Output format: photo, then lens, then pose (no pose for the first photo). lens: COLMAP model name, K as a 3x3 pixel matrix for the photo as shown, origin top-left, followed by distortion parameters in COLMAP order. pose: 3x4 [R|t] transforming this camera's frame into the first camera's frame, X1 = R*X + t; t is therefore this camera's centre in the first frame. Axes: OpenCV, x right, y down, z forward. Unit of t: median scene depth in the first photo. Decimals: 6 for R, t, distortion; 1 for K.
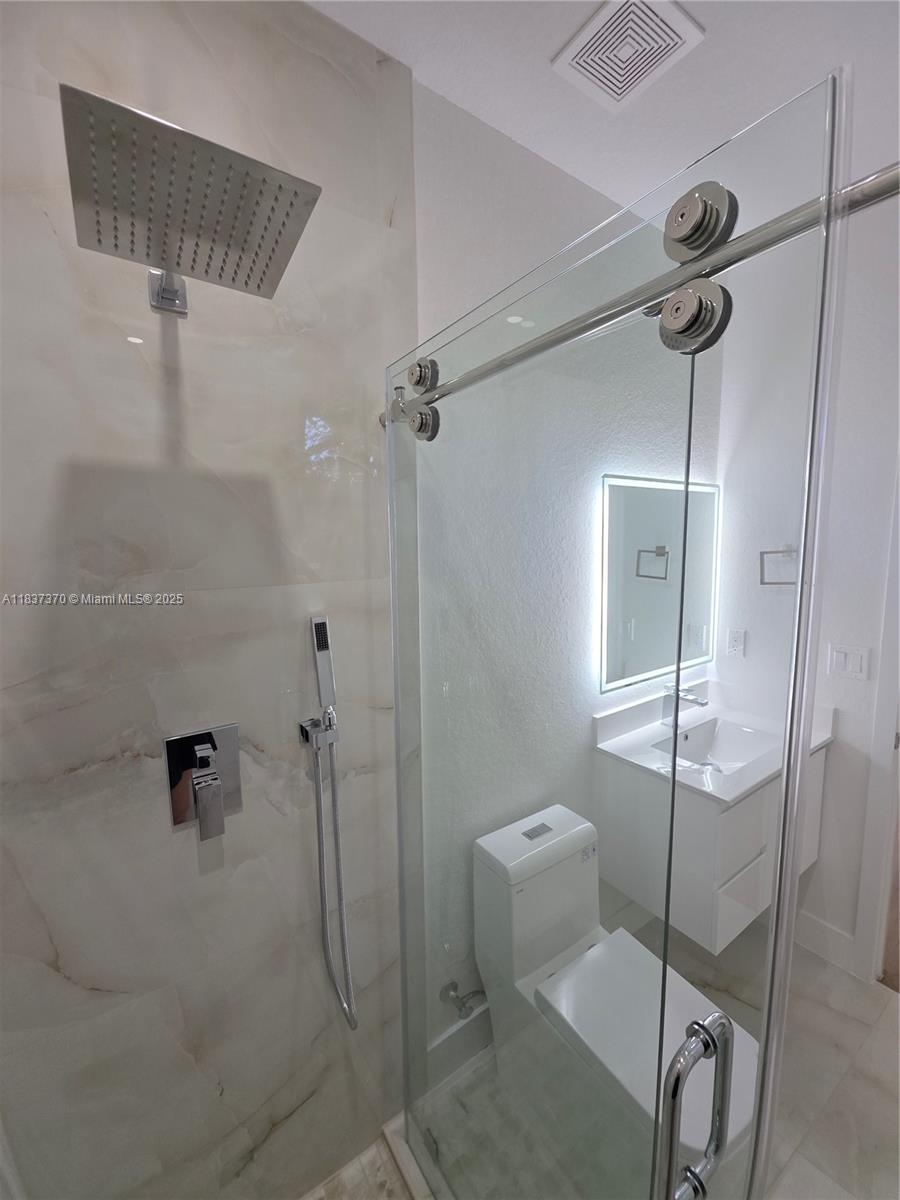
lens RADIAL K [[475.0, 0, 455.8], [0, 475.0, 595.1], [0, 0, 1]] dist [0.011474, -0.007484]
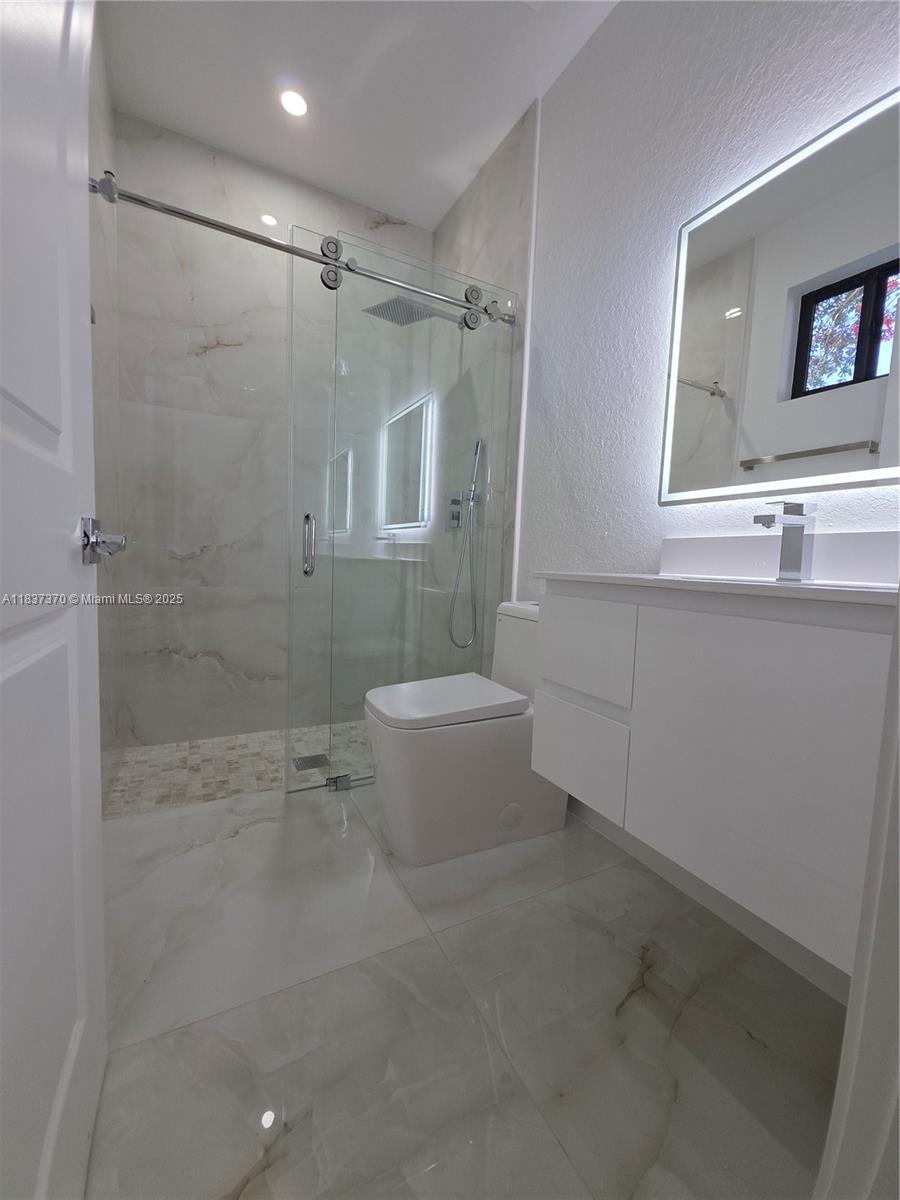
lens RADIAL K [[475.0, 0, 455.8], [0, 475.0, 595.1], [0, 0, 1]] dist [0.011474, -0.007484]
pose [[-0.097813, 0.085615, -0.991515, 1.280502], [-0.151987, 0.983321, 0.099901, 0.365913], [0.983531, 0.160469, -0.083169, 0.830966]]
